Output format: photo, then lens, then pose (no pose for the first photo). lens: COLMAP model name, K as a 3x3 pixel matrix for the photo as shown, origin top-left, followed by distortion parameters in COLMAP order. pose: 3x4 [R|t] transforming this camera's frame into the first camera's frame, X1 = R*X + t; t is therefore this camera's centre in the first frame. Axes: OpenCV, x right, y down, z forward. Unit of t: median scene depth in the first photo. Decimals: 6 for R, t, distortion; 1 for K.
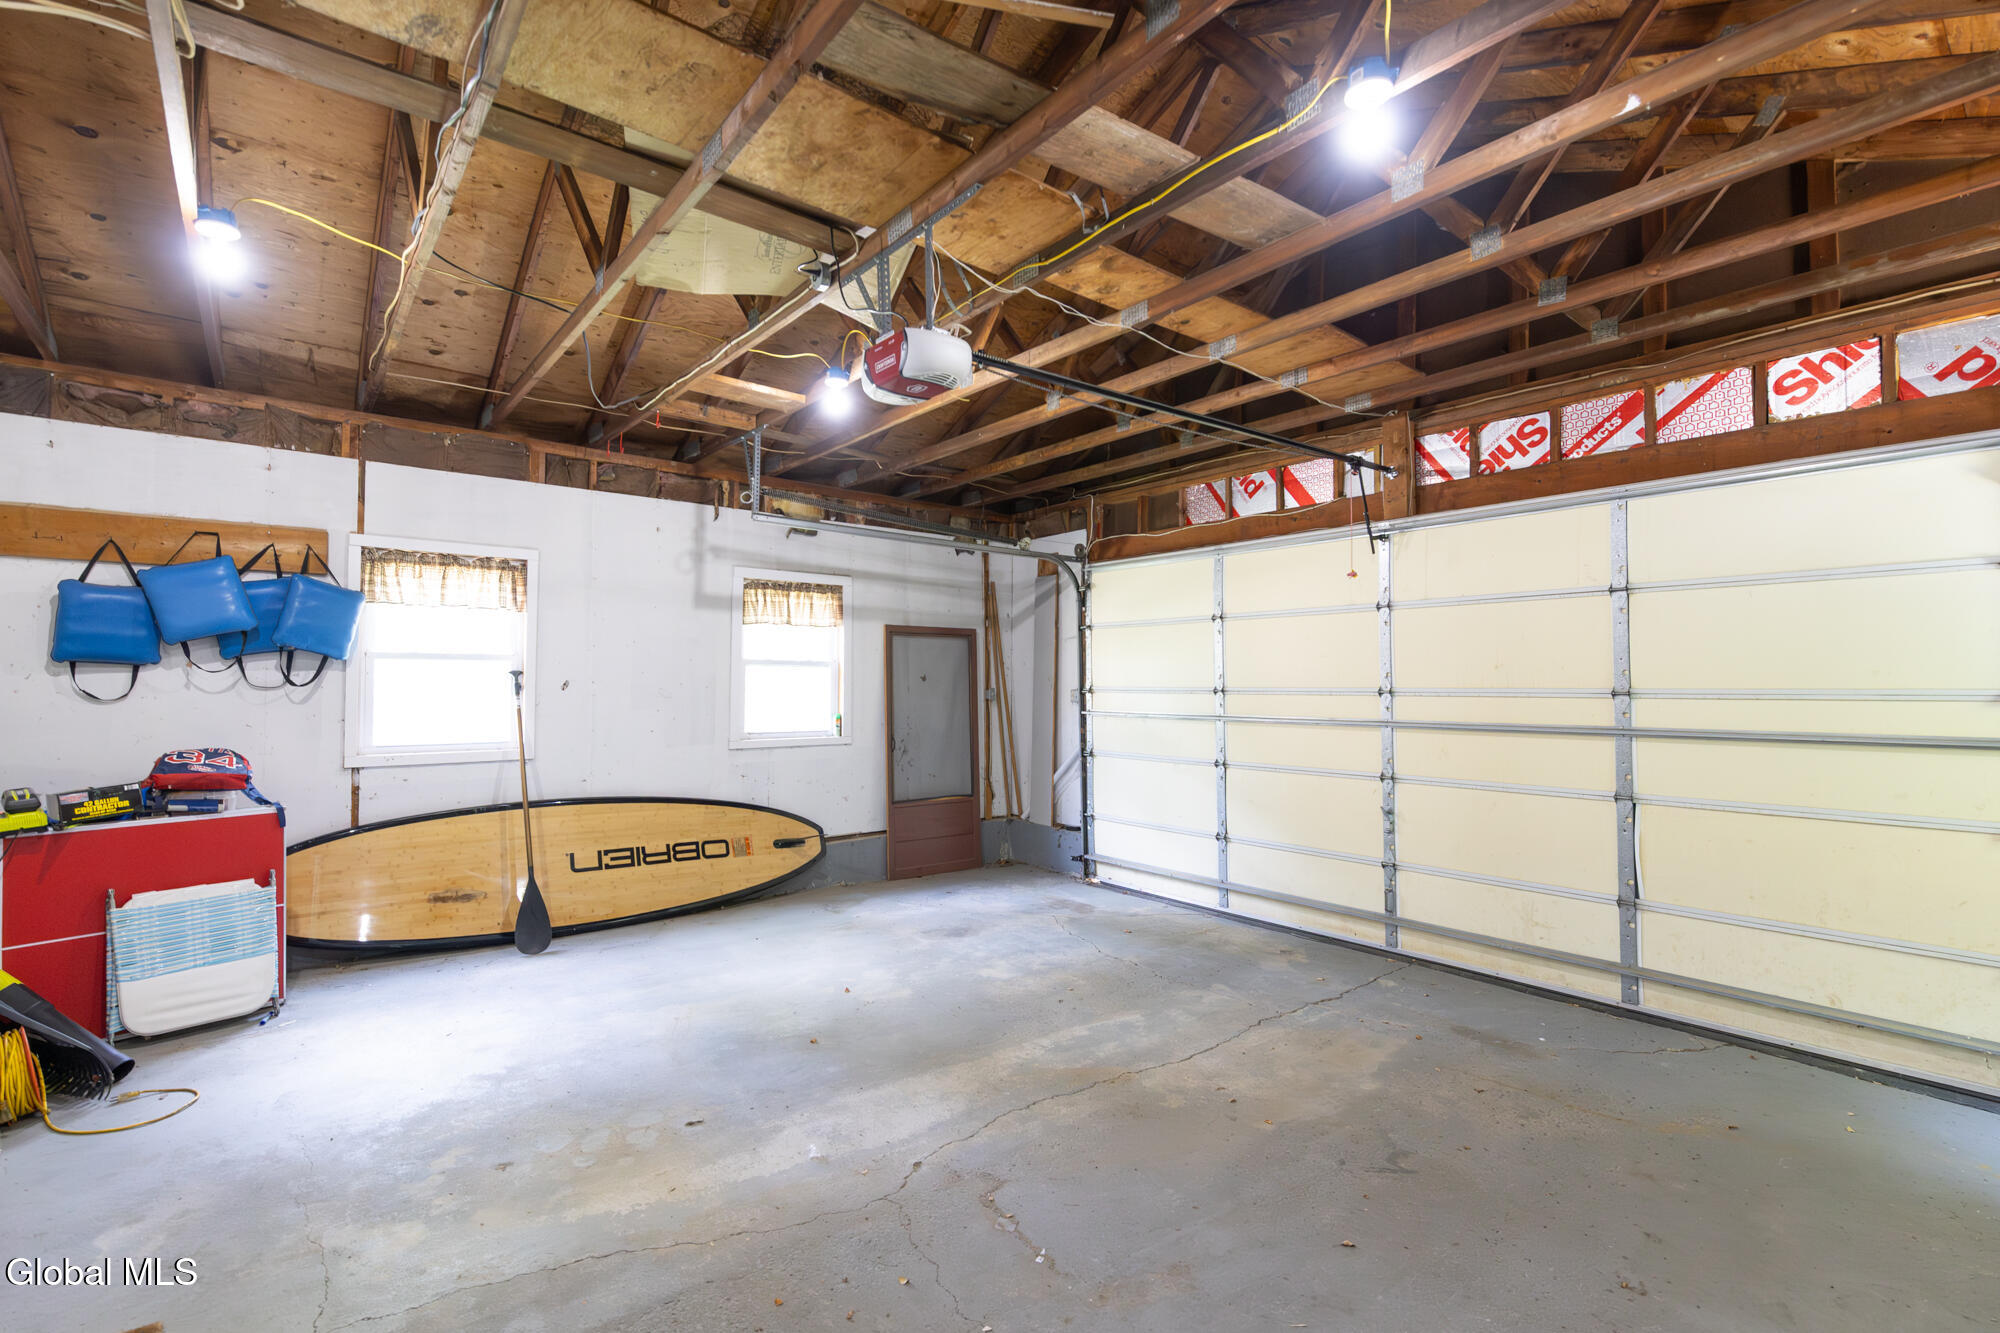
lens RADIAL K [[904.0, 0, 976.2], [0, 904.0, 667.7], [0, 0, 1]] dist [0.001793, 0.000921]
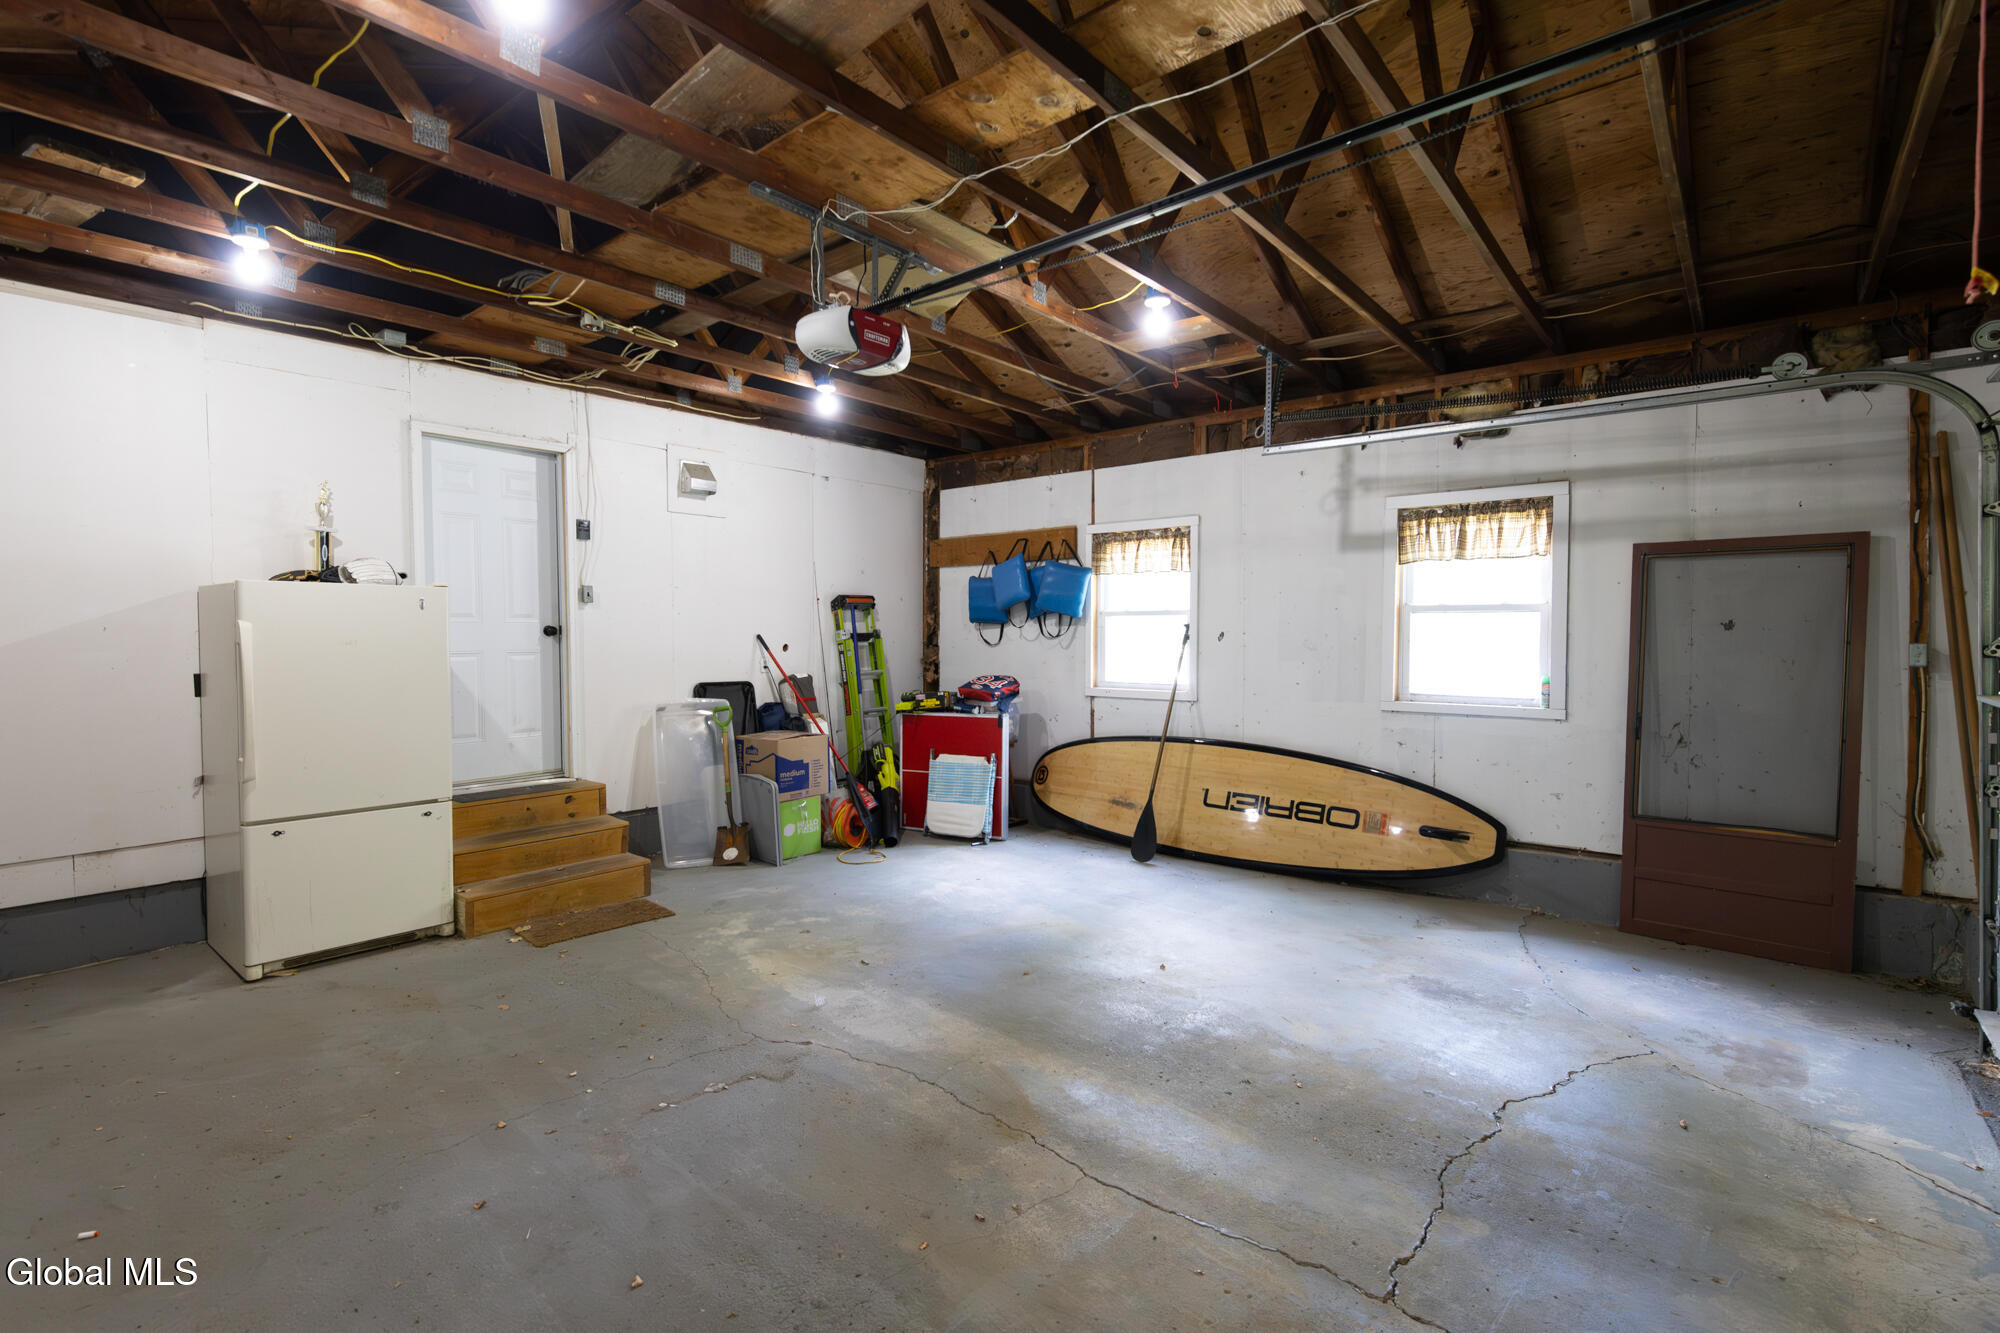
lens RADIAL K [[904.0, 0, 976.2], [0, 904.0, 667.7], [0, 0, 1]] dist [0.001793, 0.000921]
pose [[0.191294, 0.034131, -0.980939, 0.575740], [0.017994, 0.999105, 0.038272, 0.010406], [0.981368, -0.024973, 0.190508, 0.518372]]
